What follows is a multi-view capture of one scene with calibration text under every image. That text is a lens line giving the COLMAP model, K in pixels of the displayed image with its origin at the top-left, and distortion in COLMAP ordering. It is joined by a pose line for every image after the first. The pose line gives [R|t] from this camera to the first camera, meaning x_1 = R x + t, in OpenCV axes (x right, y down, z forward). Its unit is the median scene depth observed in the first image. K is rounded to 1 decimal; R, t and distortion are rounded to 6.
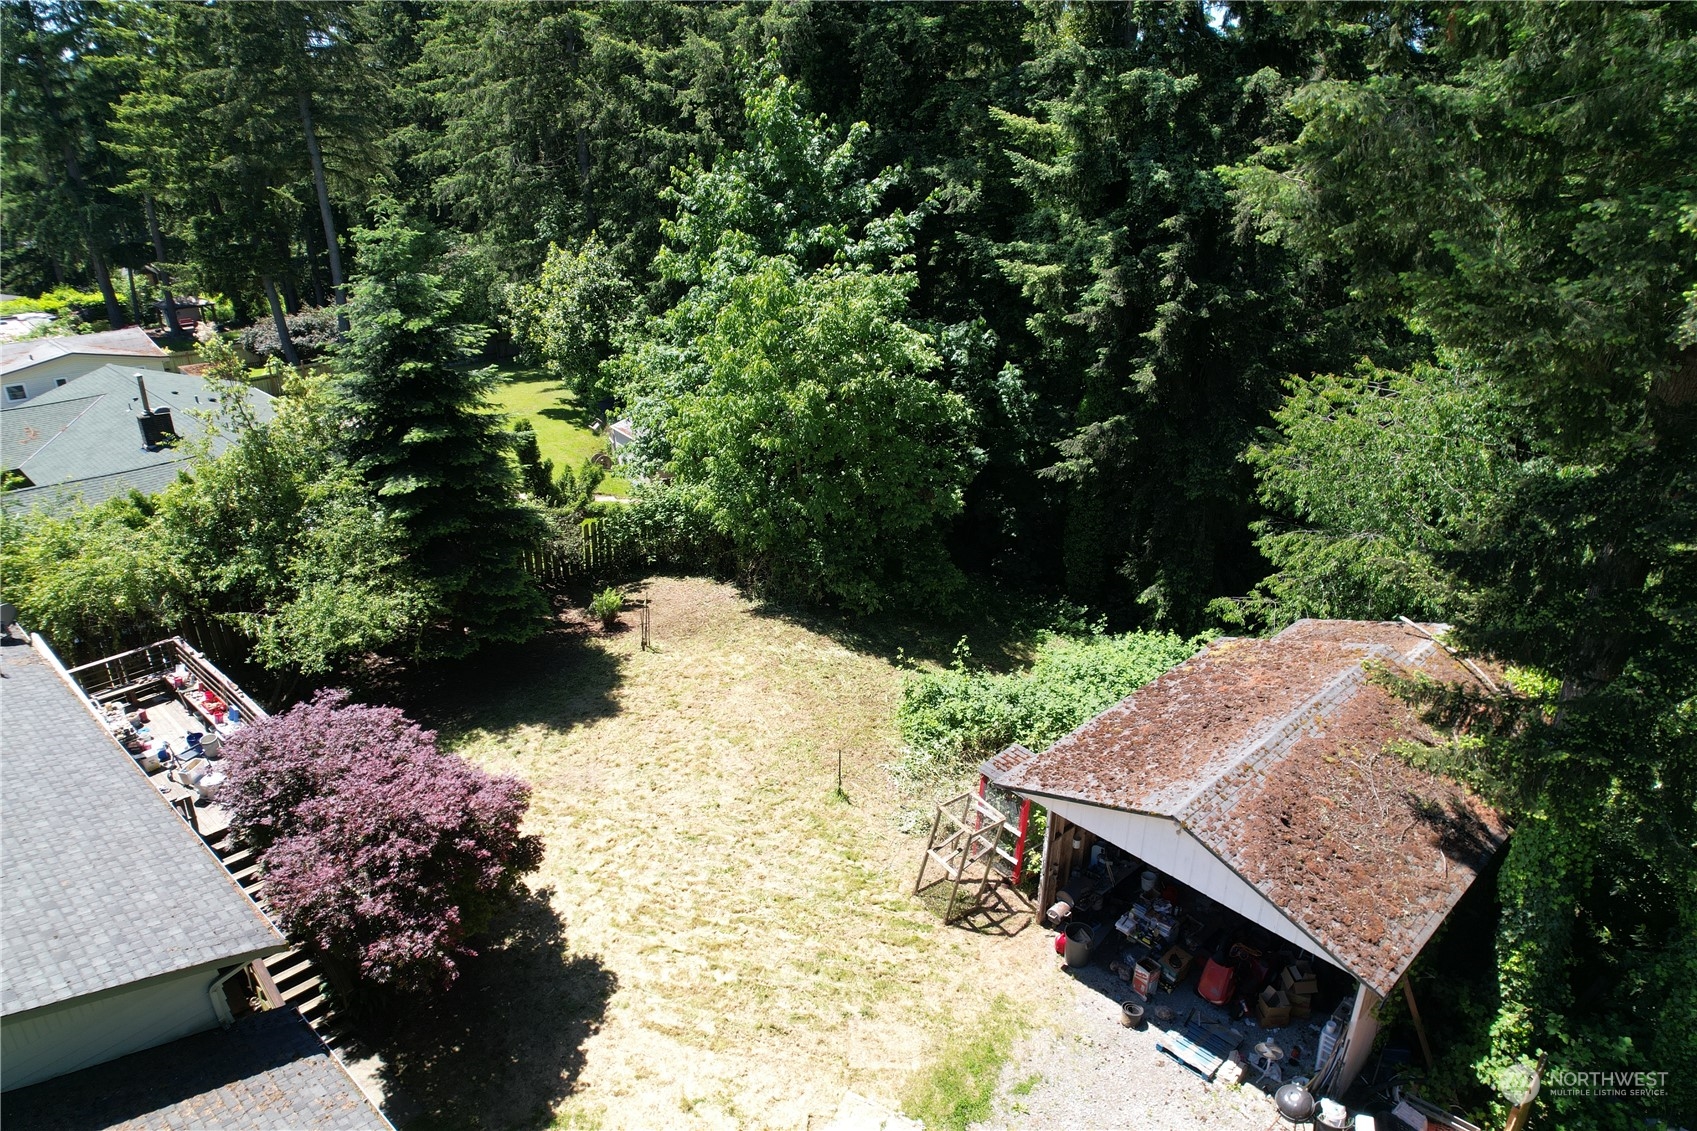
lens RADIAL K [[1085.2, 0, 855.9], [0, 1085.2, 556.4], [0, 0, 1]] dist [-0.068888, 0.055688]
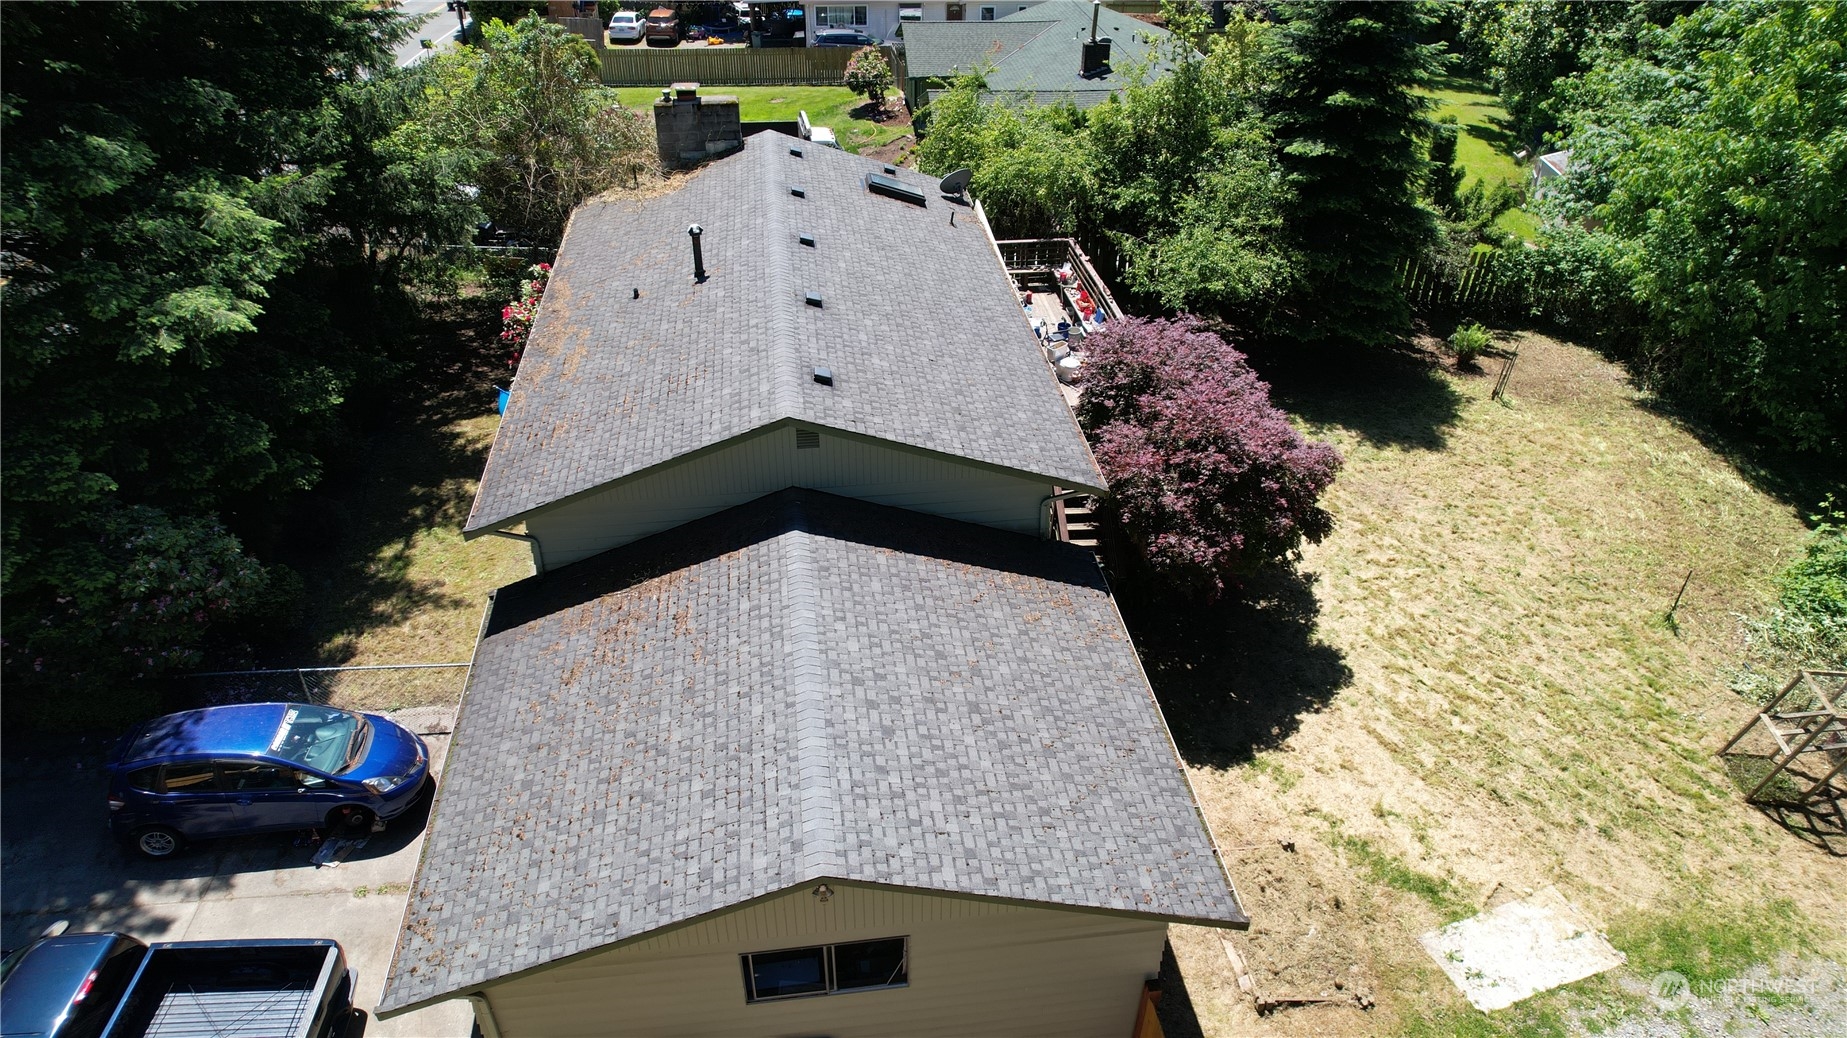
lens RADIAL K [[1175.1, 0, 932.3], [0, 1175.1, 518.1], [0, 0, 1]] dist [-0.047367, 0.040349]
pose [[0.761312, 0.368719, -0.533338, 0.001344], [-0.265085, 0.927679, 0.262949, 0.055118], [0.591721, -0.058807, 0.803995, -0.062247]]
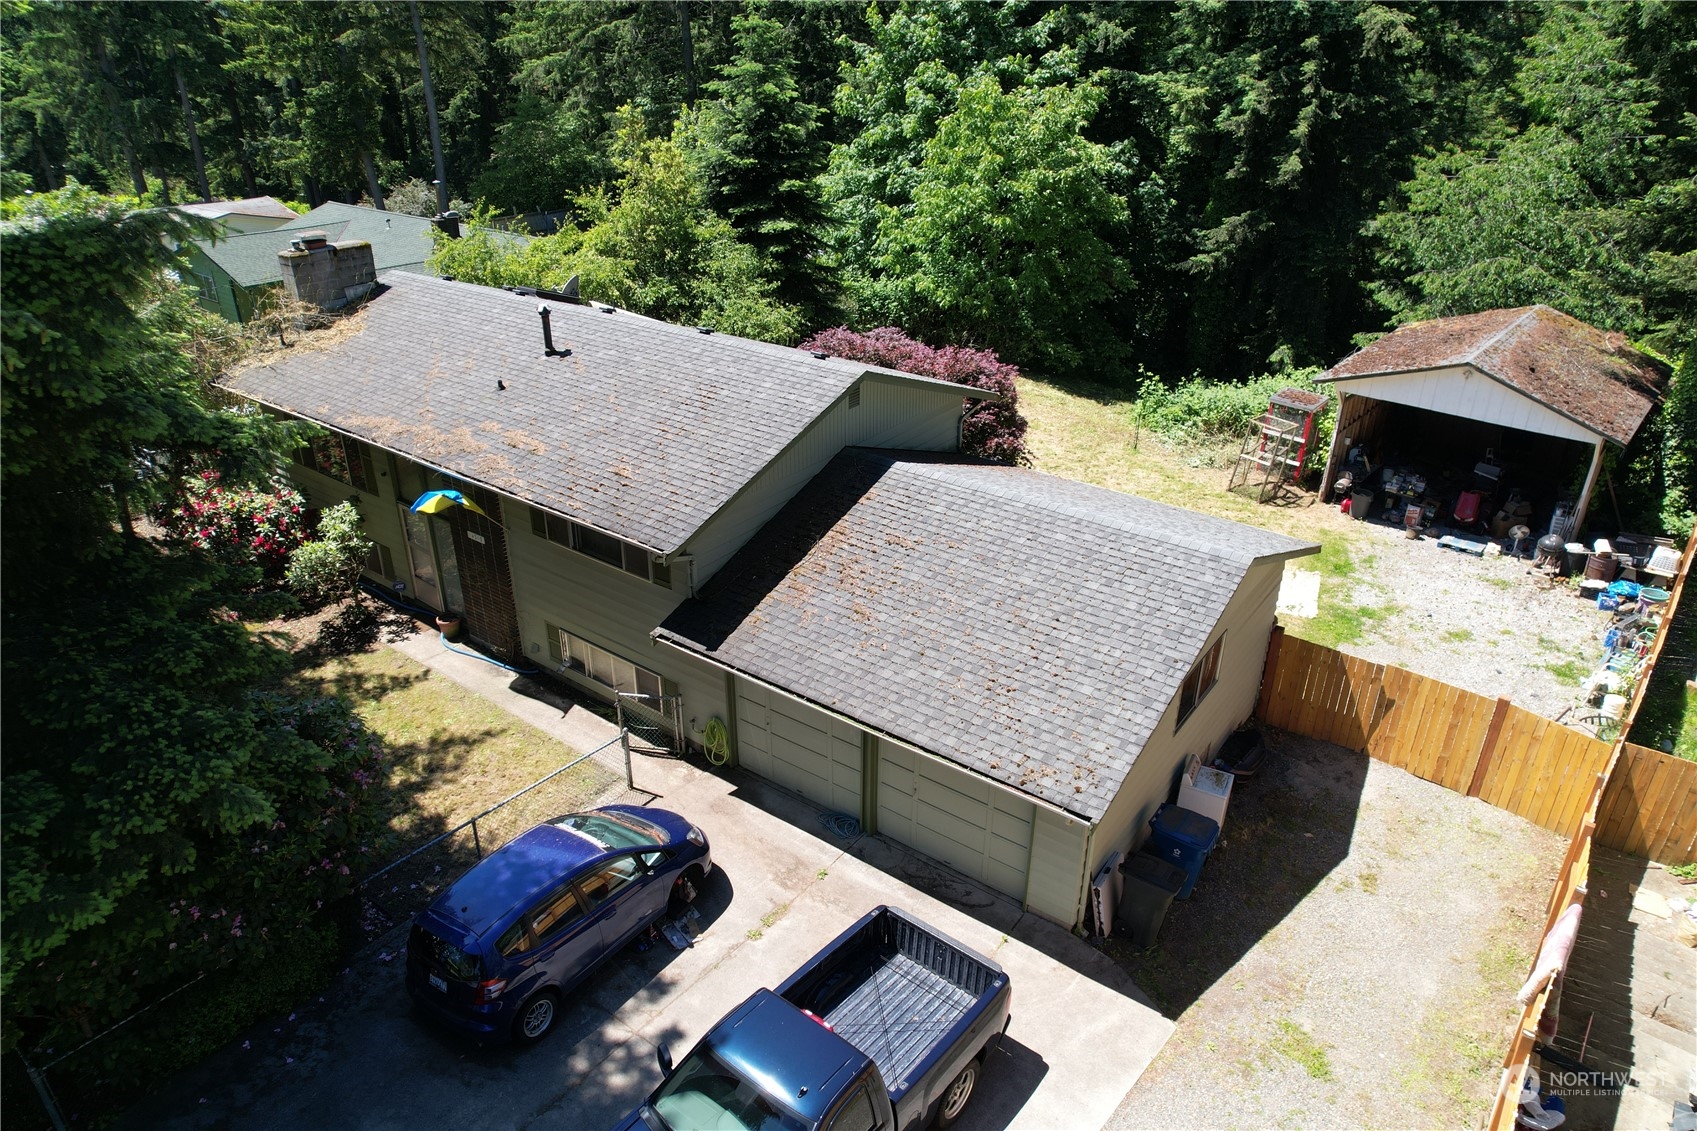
lens RADIAL K [[1085.2, 0, 848.8], [0, 1085.2, 562.4], [0, 0, 1]] dist [-0.068888, 0.055688]
pose [[0.995763, -0.039386, 0.083096, -0.445660], [0.035275, 0.998107, 0.050379, 0.259145], [-0.084923, -0.047234, 0.995267, -0.274720]]
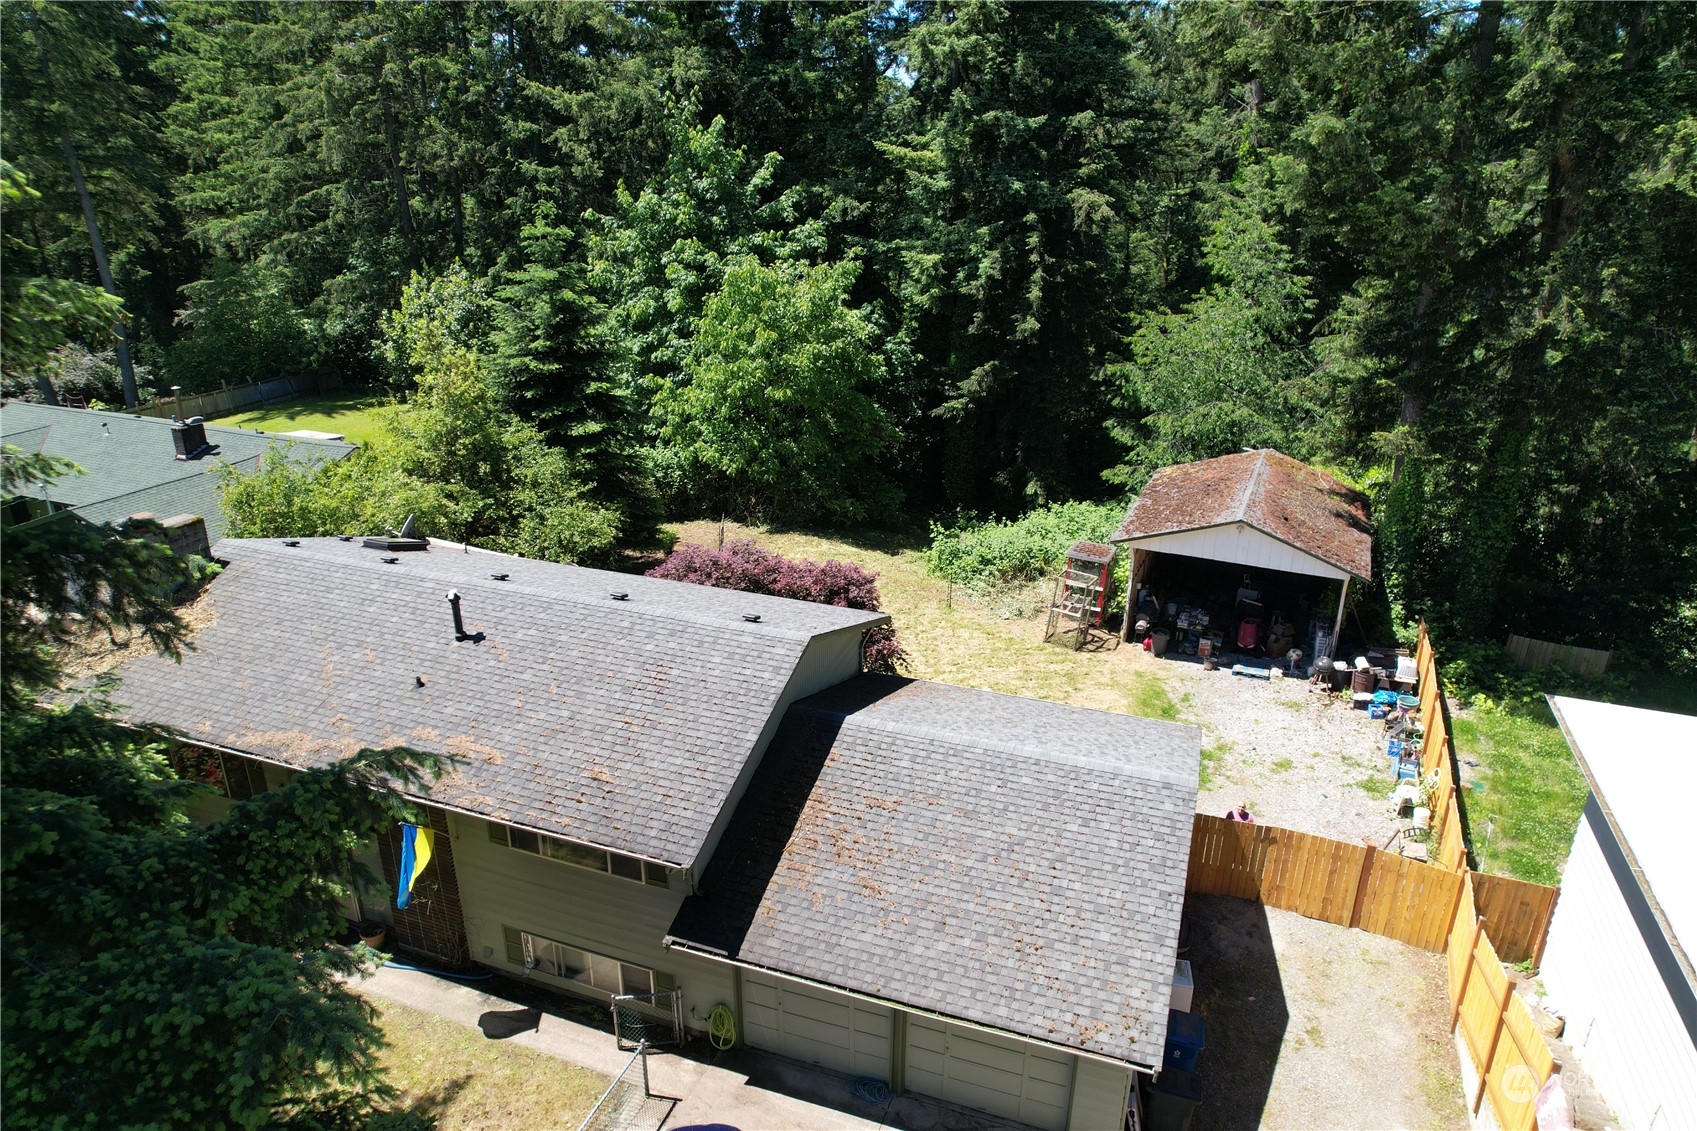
lens RADIAL K [[1085.2, 0, 847.9], [0, 1085.2, 564.4], [0, 0, 1]] dist [-0.068888, 0.055688]
pose [[0.927057, -0.136021, 0.349376, -0.584792], [0.148210, 0.988921, -0.008259, 0.144113], [-0.344382, 0.059438, 0.936946, -0.274205]]
